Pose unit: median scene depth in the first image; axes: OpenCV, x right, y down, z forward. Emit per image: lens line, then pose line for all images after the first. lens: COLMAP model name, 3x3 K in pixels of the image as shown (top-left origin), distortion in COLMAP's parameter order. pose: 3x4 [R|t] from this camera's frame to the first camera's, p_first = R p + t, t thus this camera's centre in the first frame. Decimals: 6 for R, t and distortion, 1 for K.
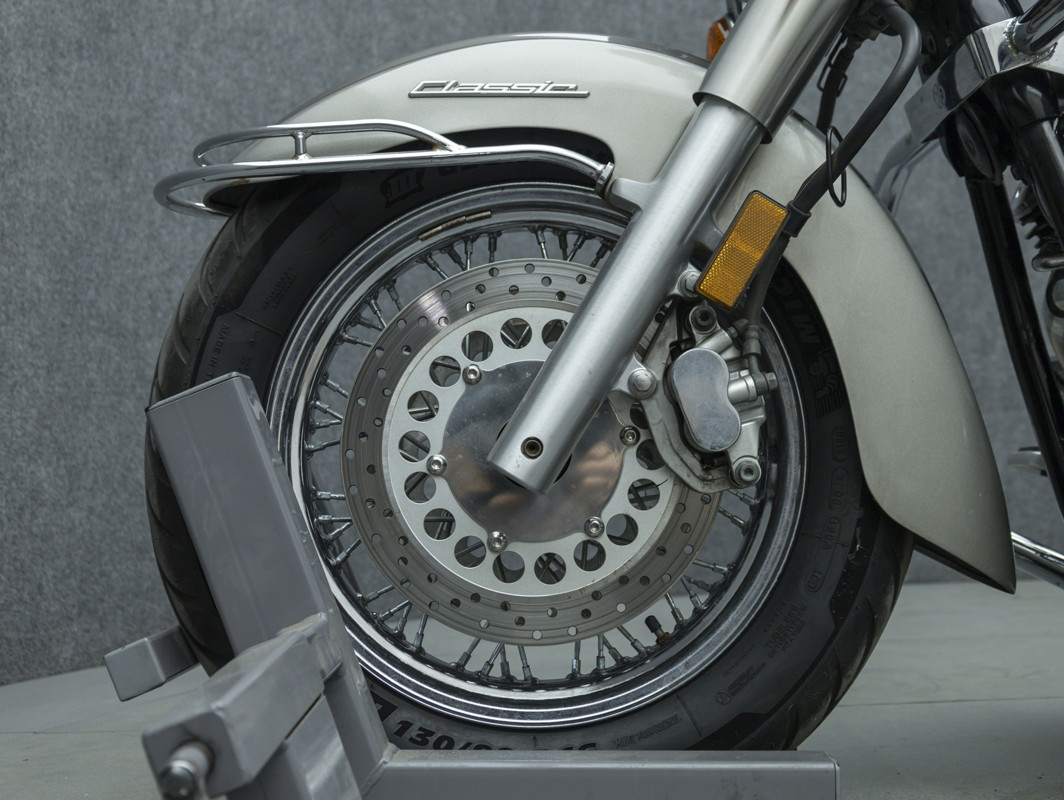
lens RADIAL K [[1407.4, 0, 553.4], [0, 1407.4, 373.8], [0, 0, 1]] dist [0.003596, 0.000000]
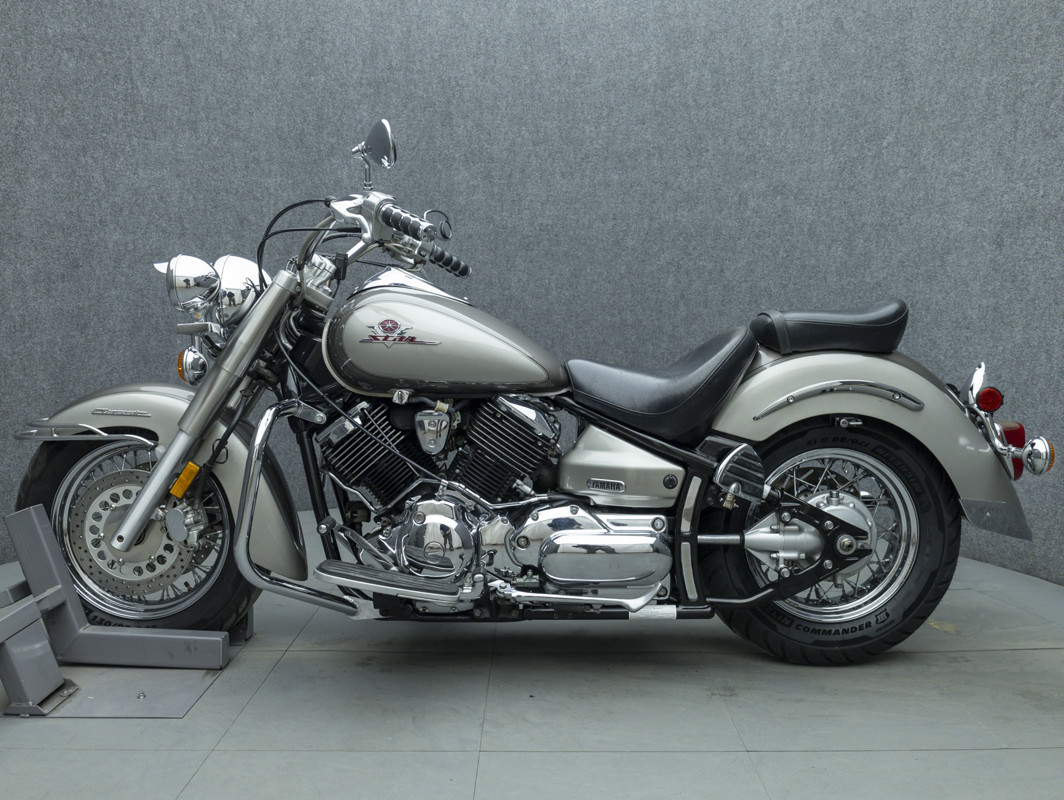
lens RADIAL K [[884.5, 0, 541.6], [0, 884.5, 394.8], [0, 0, 1]] dist [-0.055058, 0.025175]
pose [[0.999031, 0.035016, 0.026661, 0.792486], [-0.038136, 0.991131, 0.127301, -0.505858], [-0.021967, -0.128195, 0.991506, -0.835444]]
